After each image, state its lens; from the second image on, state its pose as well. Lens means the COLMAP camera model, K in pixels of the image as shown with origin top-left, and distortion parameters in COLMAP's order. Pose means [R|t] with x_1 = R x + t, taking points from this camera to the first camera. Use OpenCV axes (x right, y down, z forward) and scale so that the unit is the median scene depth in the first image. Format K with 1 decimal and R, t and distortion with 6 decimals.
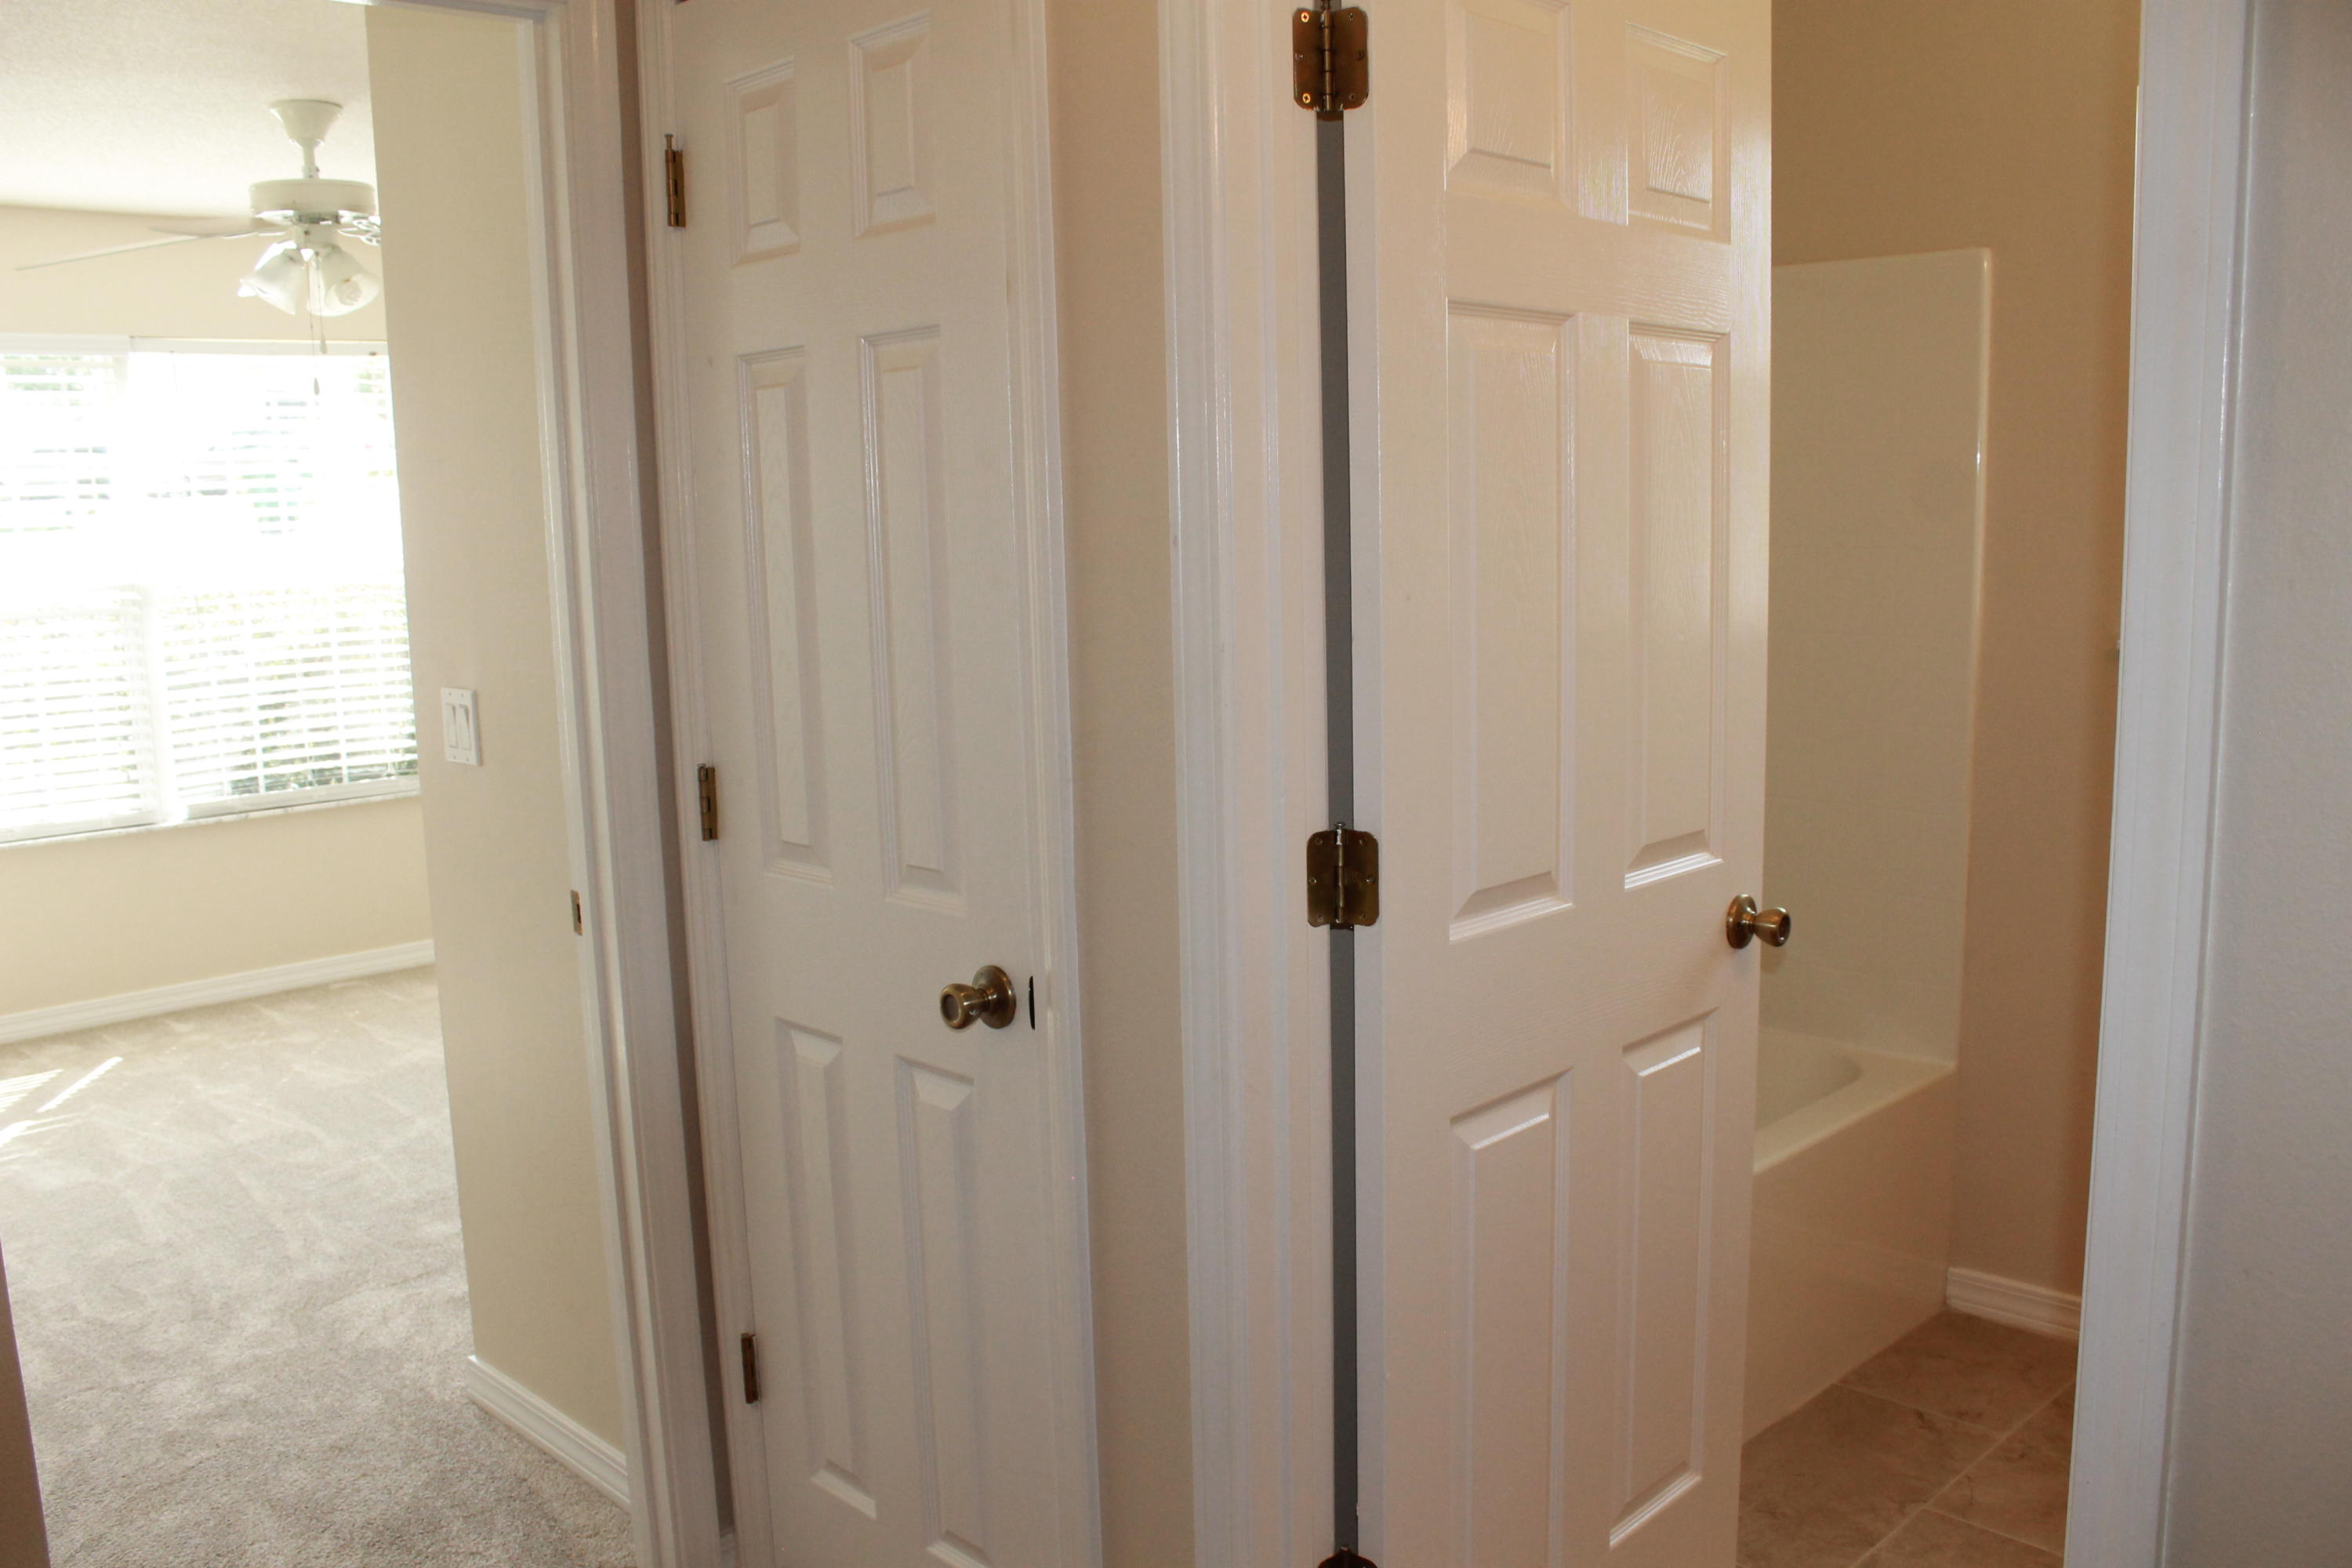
lens RADIAL K [[1973.2, 0, 1191.4], [0, 1973.2, 800.8], [0, 0, 1]] dist [-0.182894, 0.160544]
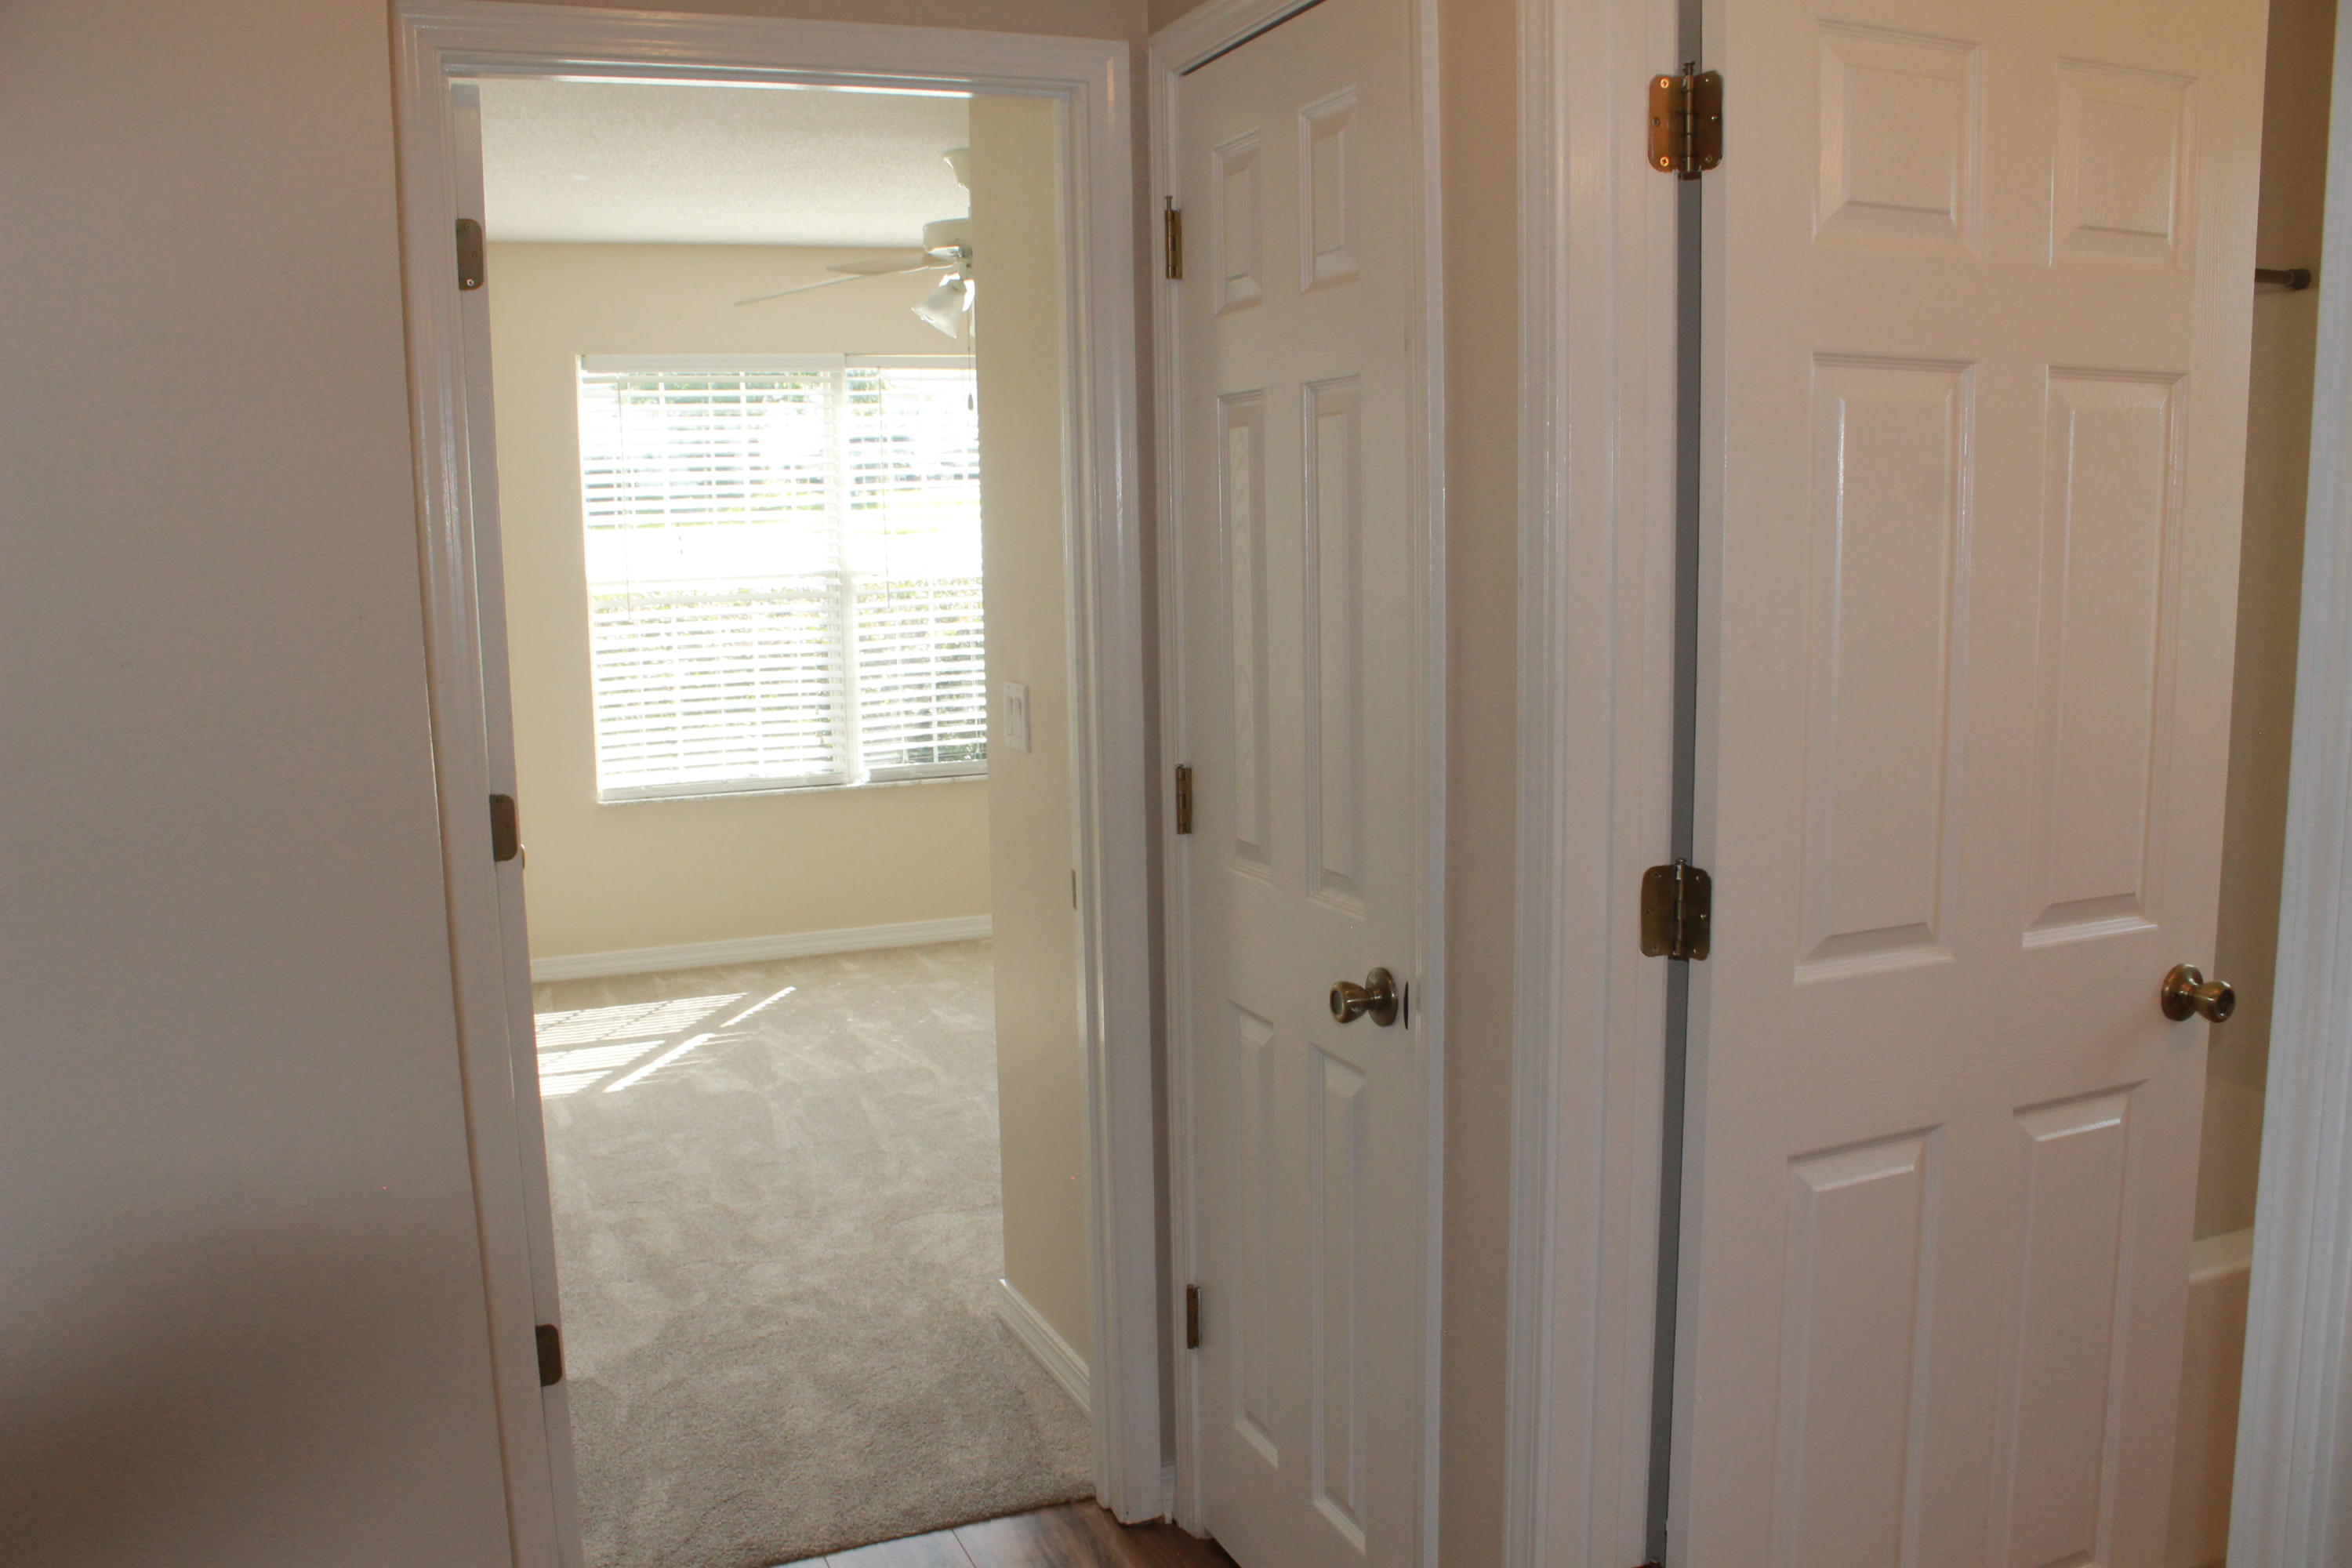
lens RADIAL K [[1973.2, 0, 1191.4], [0, 1973.2, 800.8], [0, 0, 1]] dist [-0.182894, 0.160544]
pose [[0.931942, 0.062520, -0.357177, 0.116604], [-0.062363, 0.997982, 0.011969, -0.009037], [0.357205, 0.011120, 0.933960, -0.029741]]
